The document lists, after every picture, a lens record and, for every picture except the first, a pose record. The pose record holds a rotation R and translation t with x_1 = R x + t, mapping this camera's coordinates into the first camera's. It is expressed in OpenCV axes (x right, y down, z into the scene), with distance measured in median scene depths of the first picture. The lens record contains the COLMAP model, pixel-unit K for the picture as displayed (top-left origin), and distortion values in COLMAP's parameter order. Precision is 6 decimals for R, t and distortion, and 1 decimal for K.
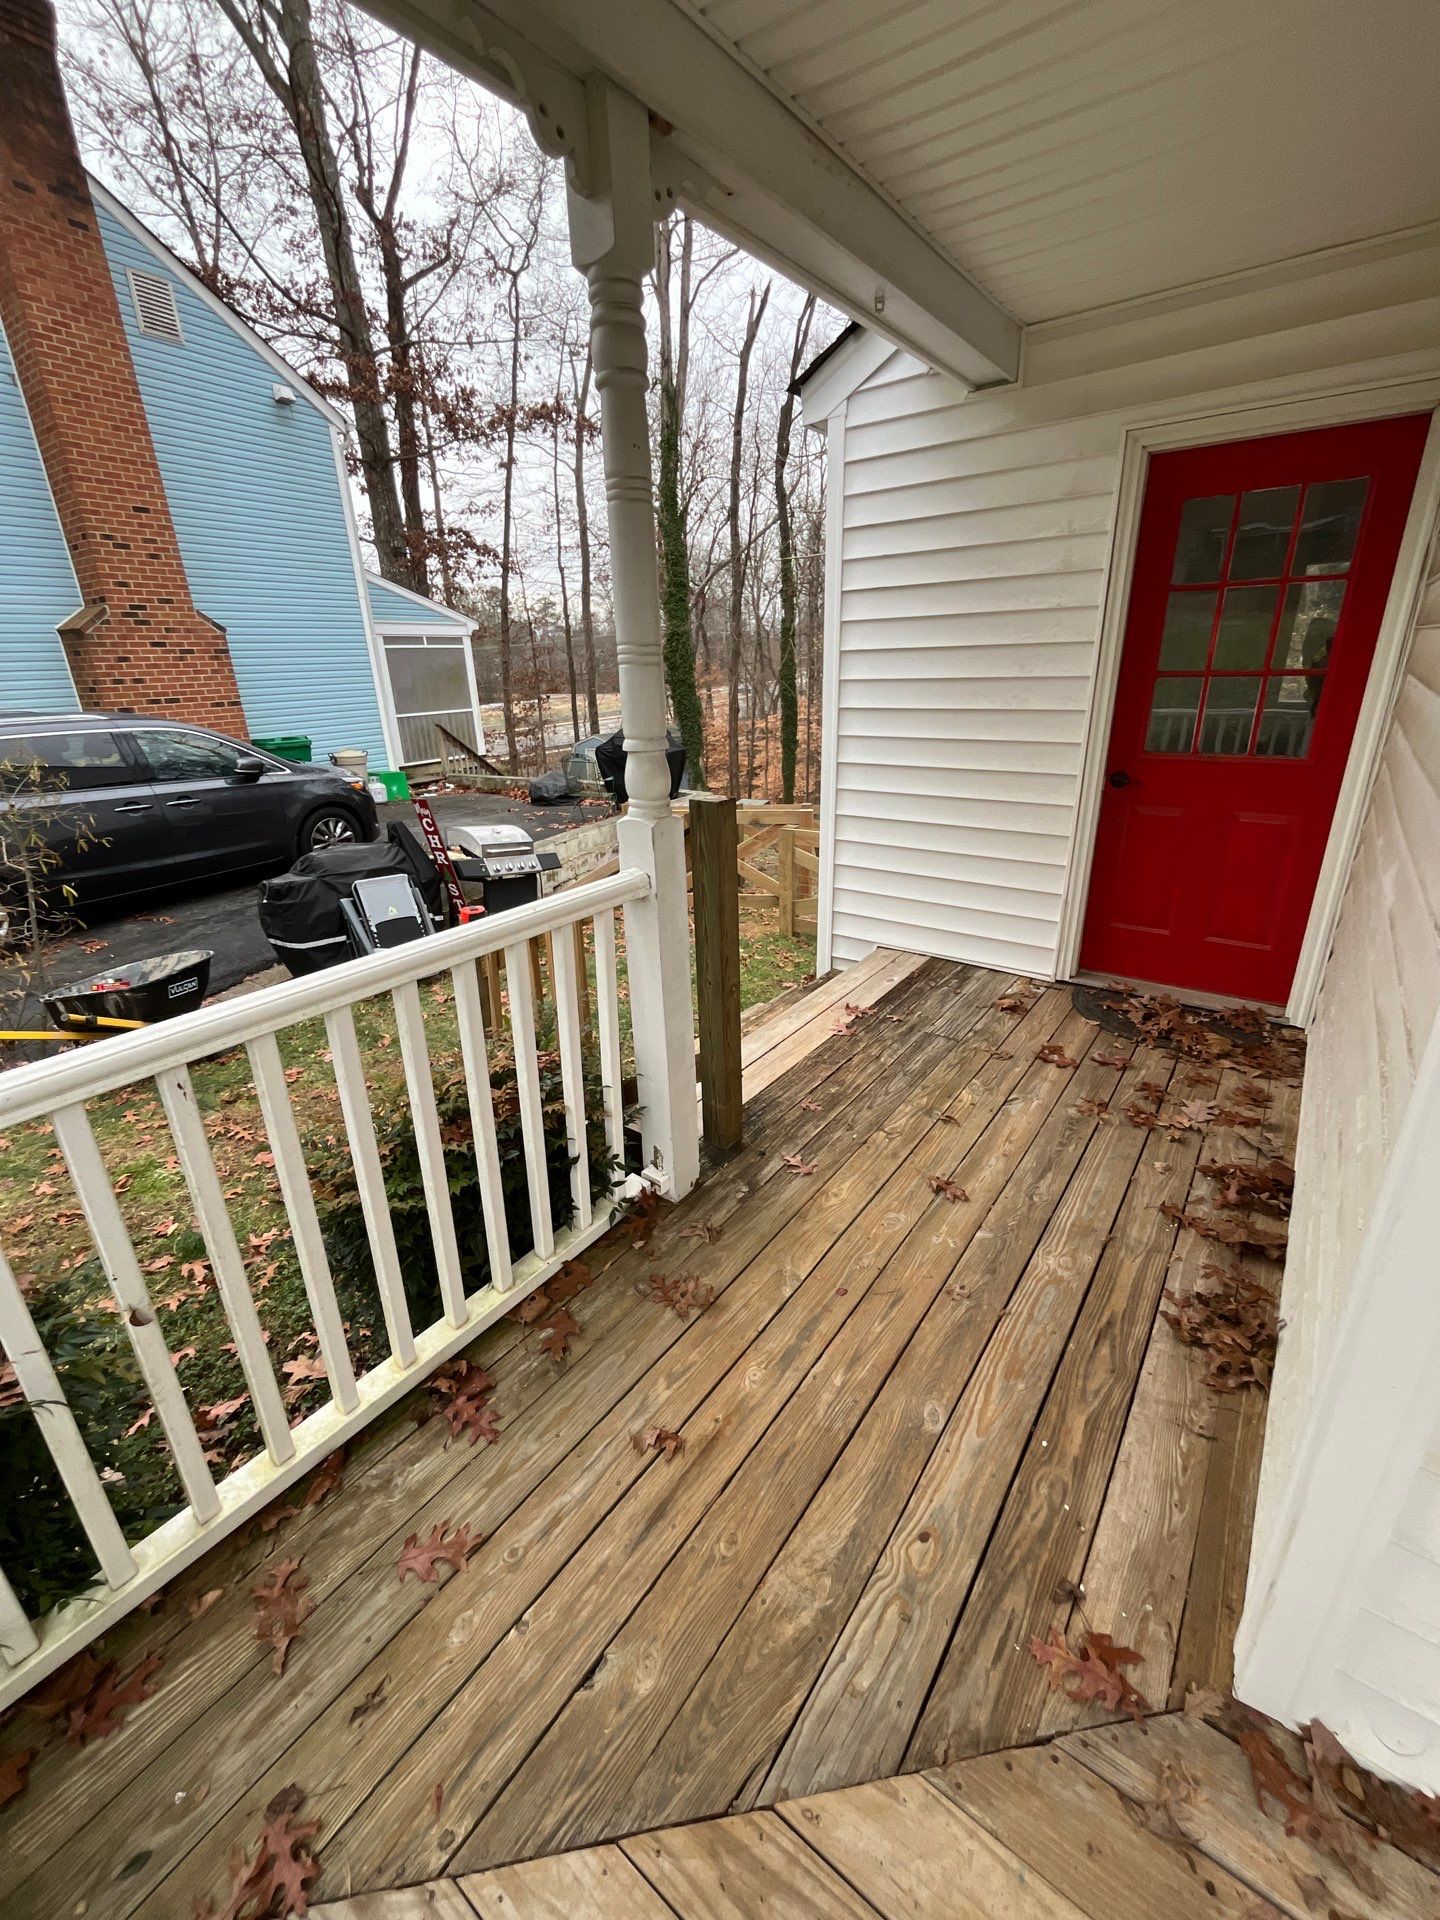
lens RADIAL K [[780.4, 0, 721.0], [0, 780.4, 956.4], [0, 0, 1]] dist [-0.000580, 0.000068]
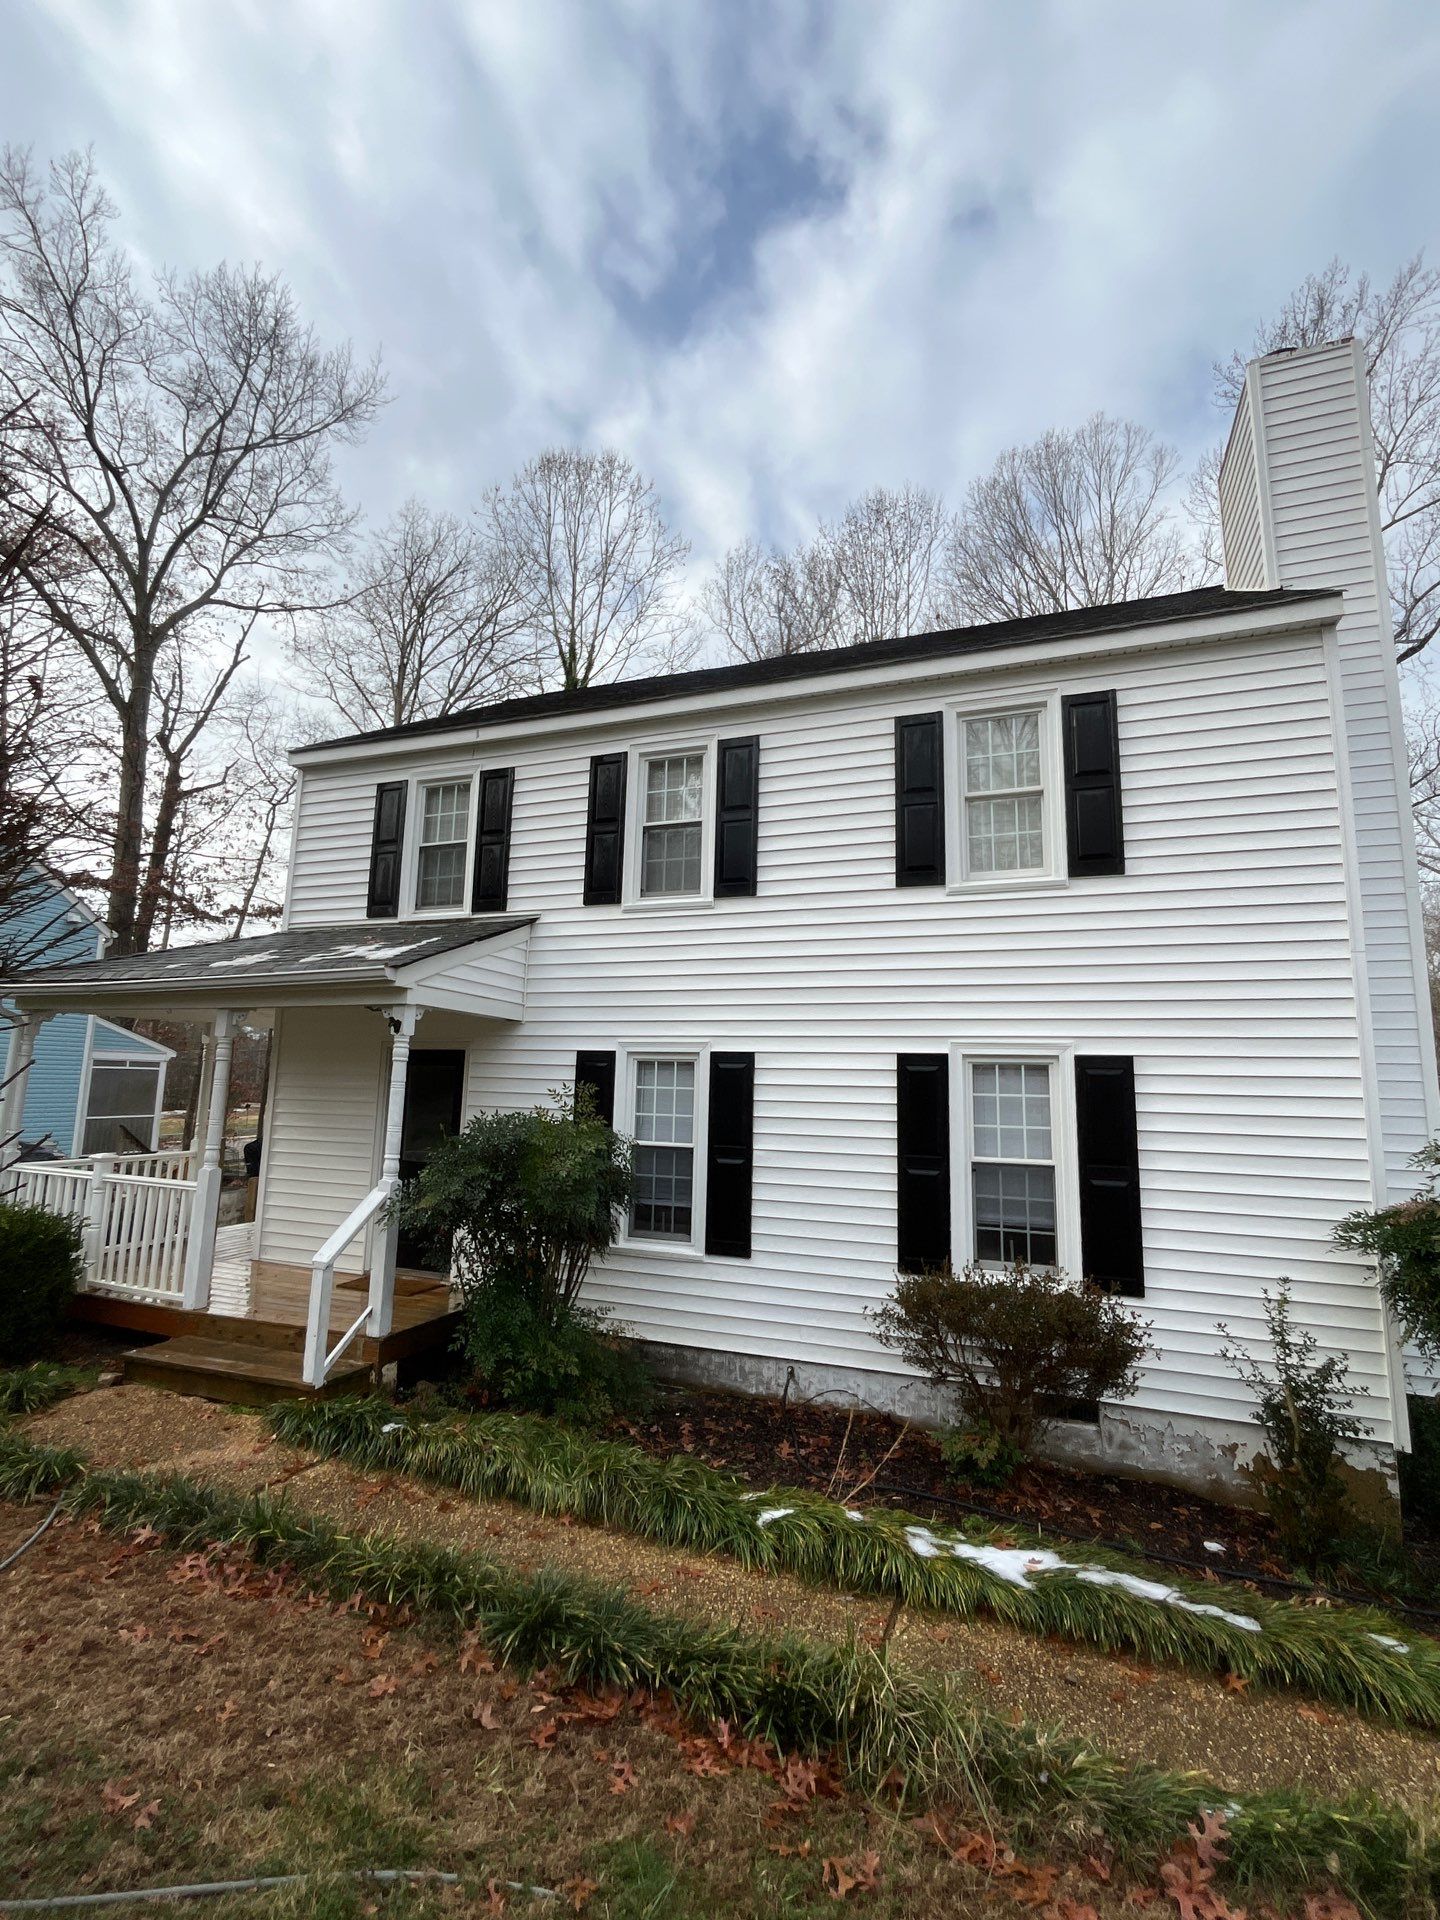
lens RADIAL K [[878.3, 0, 719.3], [0, 878.3, 953.0], [0, 0, 1]] dist [-0.001156, 0.000934]
pose [[0.962164, 0.091778, 0.256548, 0.265210], [0.044856, 0.875362, -0.481383, 0.273123], [-0.268753, 0.474677, 0.838125, -0.863414]]
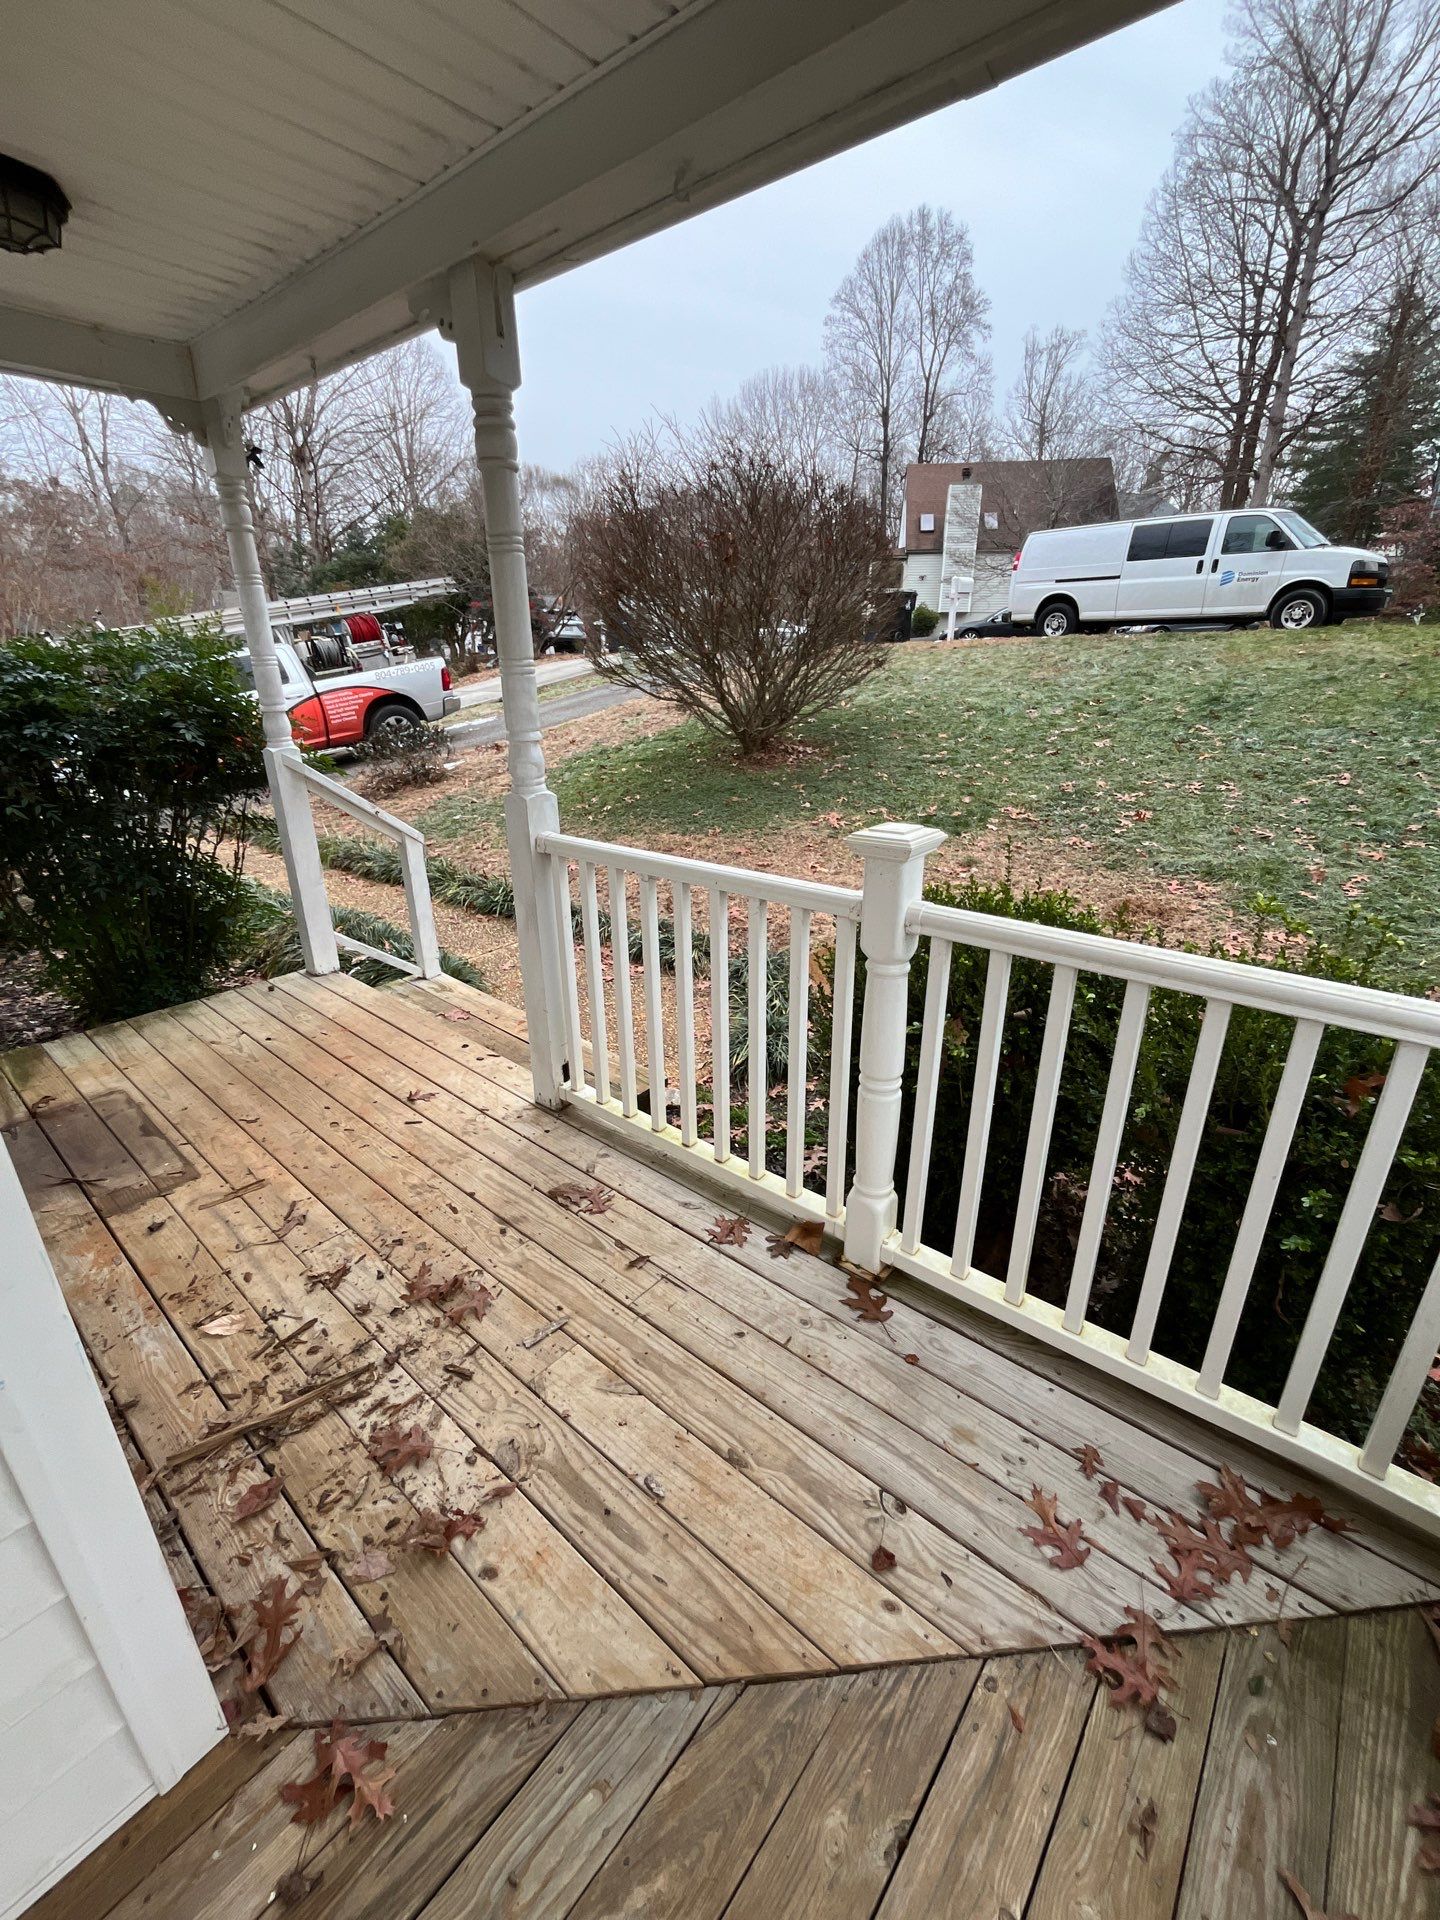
lens RADIAL K [[780.4, 0, 718.4], [0, 780.4, 960.7], [0, 0, 1]] dist [-0.000580, 0.000068]
pose [[-0.997727, 0.005804, 0.067130, -0.003723], [0.048245, 0.757032, 0.651594, -0.046775], [-0.047038, 0.653352, -0.755592, 0.126154]]
